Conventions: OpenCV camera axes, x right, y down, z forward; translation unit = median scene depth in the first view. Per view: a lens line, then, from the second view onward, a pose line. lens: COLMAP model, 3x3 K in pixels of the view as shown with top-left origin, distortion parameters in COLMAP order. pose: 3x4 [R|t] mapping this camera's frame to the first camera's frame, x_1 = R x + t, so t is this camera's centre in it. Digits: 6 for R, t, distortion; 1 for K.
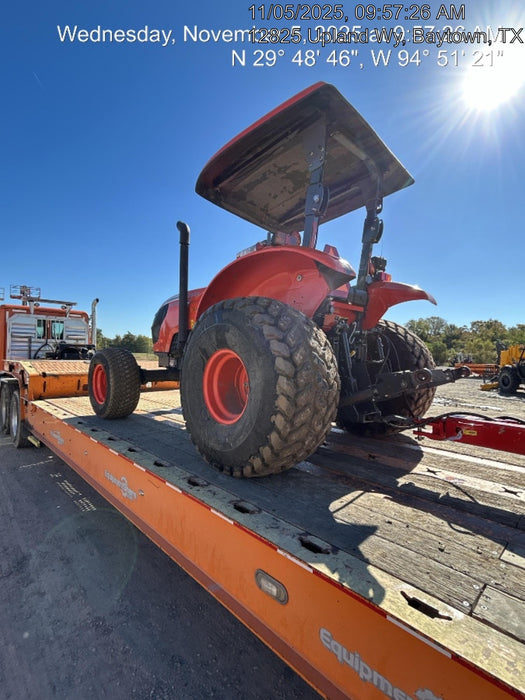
lens RADIAL K [[341.7, 0, 263.9], [0, 341.7, 347.9], [0, 0, 1]] dist [-0.016551, 0.005373]
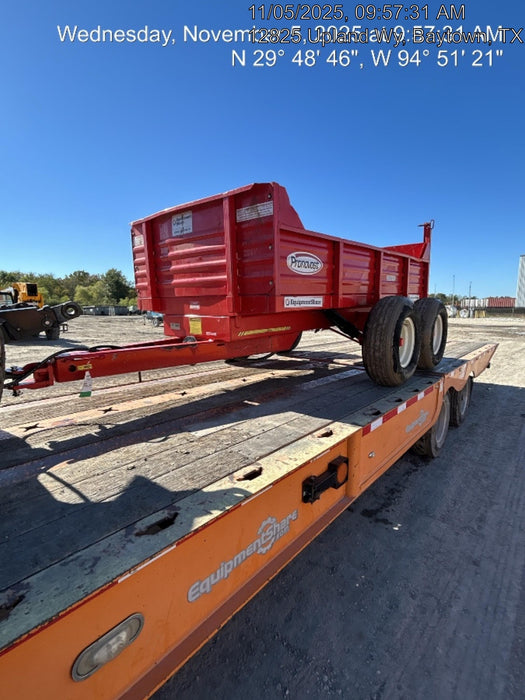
lens RADIAL K [[341.7, 0, 264.5], [0, 341.7, 347.4], [0, 0, 1]] dist [-0.016551, 0.005373]
pose [[-0.103303, -0.142467, 0.984394, -0.426803], [-0.015870, 0.989799, 0.141584, 0.046280], [-0.994523, -0.000996, -0.104510, 0.603129]]
